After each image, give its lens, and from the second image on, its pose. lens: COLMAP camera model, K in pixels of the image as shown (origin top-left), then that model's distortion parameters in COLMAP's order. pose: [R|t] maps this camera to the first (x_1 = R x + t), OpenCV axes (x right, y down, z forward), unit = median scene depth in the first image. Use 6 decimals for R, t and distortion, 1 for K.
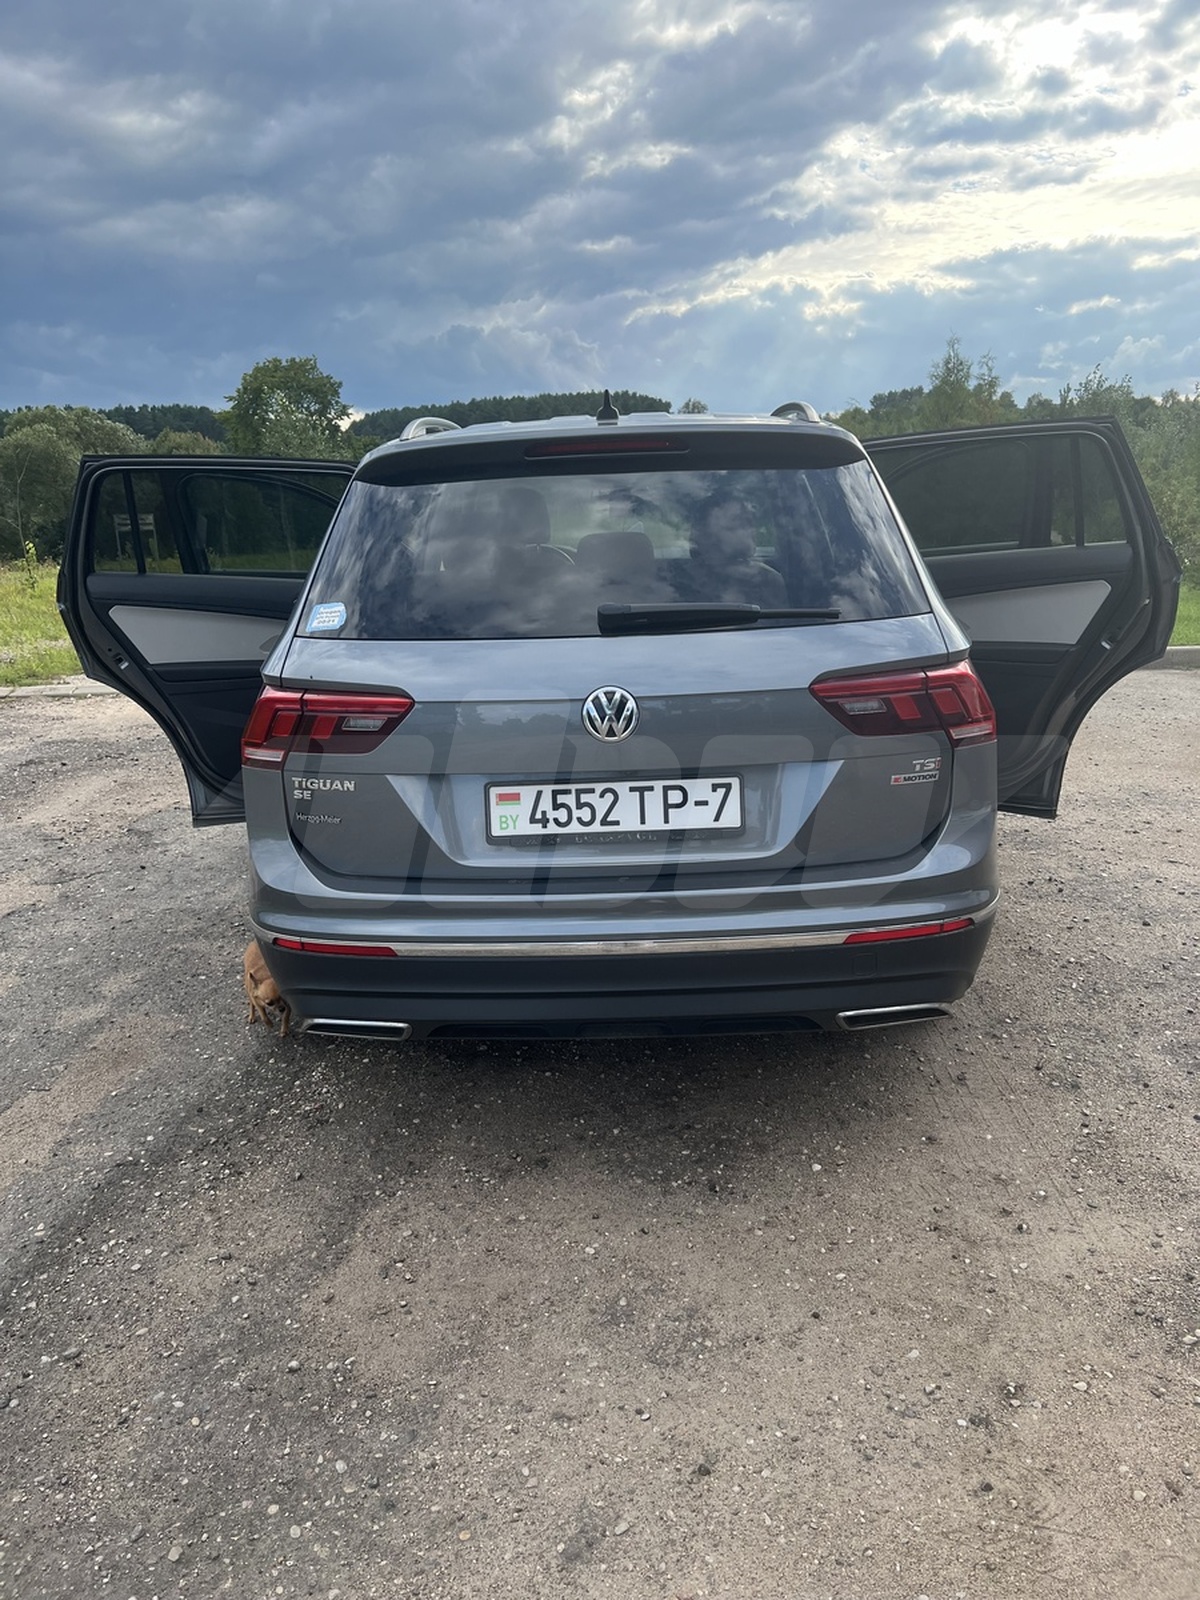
lens RADIAL K [[1208.5, 0, 618.6], [0, 1208.5, 770.4], [0, 0, 1]] dist [0.024339, -0.027290]
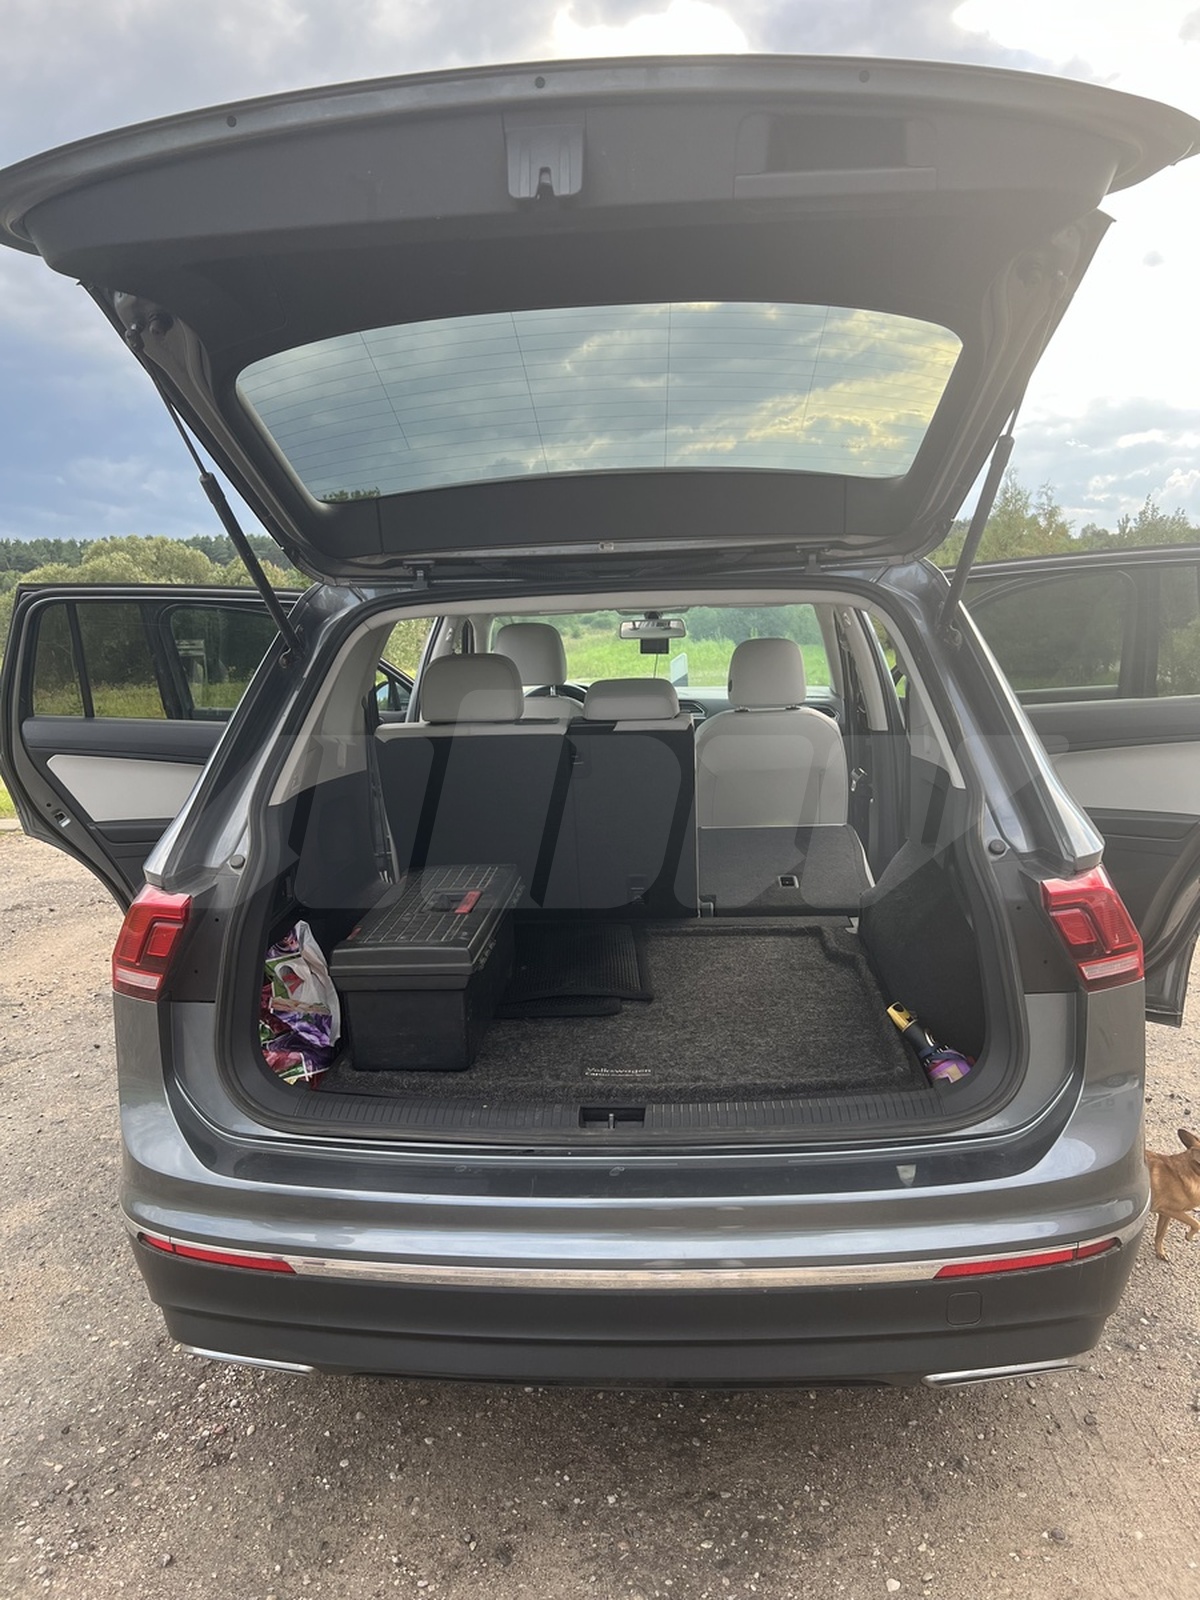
lens RADIAL K [[1208.5, 0, 600.4], [0, 1208.5, 755.3], [0, 0, 1]] dist [0.024339, -0.027290]
pose [[0.998318, 0.010483, -0.057028, 0.025982], [-0.016869, 0.993489, -0.112676, -0.056988], [0.055475, 0.113448, 0.991994, 0.212059]]
